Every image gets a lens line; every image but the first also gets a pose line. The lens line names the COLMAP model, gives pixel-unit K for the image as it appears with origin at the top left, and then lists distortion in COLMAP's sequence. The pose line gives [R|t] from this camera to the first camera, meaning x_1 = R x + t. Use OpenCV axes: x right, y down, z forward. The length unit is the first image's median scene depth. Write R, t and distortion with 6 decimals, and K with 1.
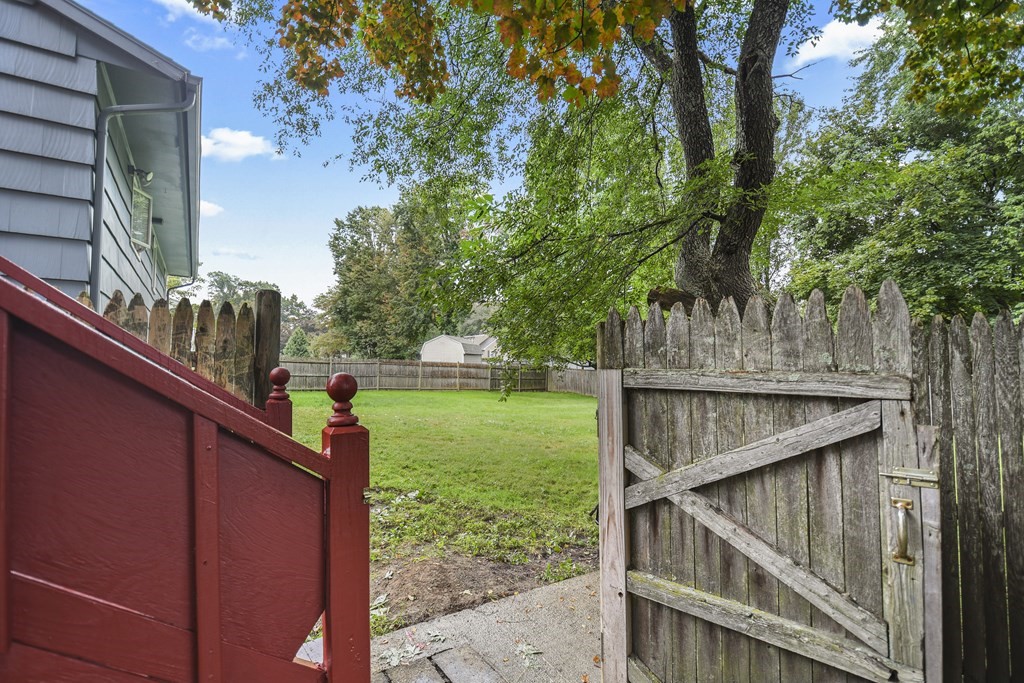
lens RADIAL K [[444.1, 0, 506.4], [0, 444.1, 351.8], [0, 0, 1]] dist [0.000504, -0.000107]
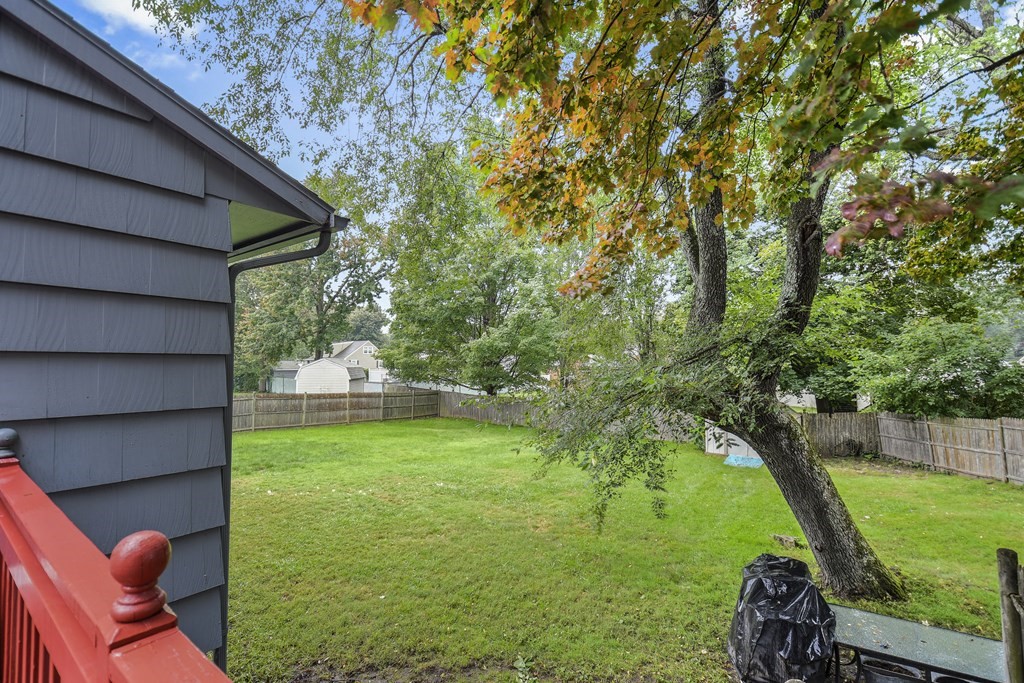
lens RADIAL K [[450.0, 0, 512.8], [0, 450.0, 346.1], [0, 0, 1]] dist [0.000755, -0.000283]
pose [[0.945636, 0.011388, 0.325026, -0.090784], [-0.004436, 0.999745, -0.022122, -0.051447], [-0.325196, 0.019478, 0.945446, 0.023465]]
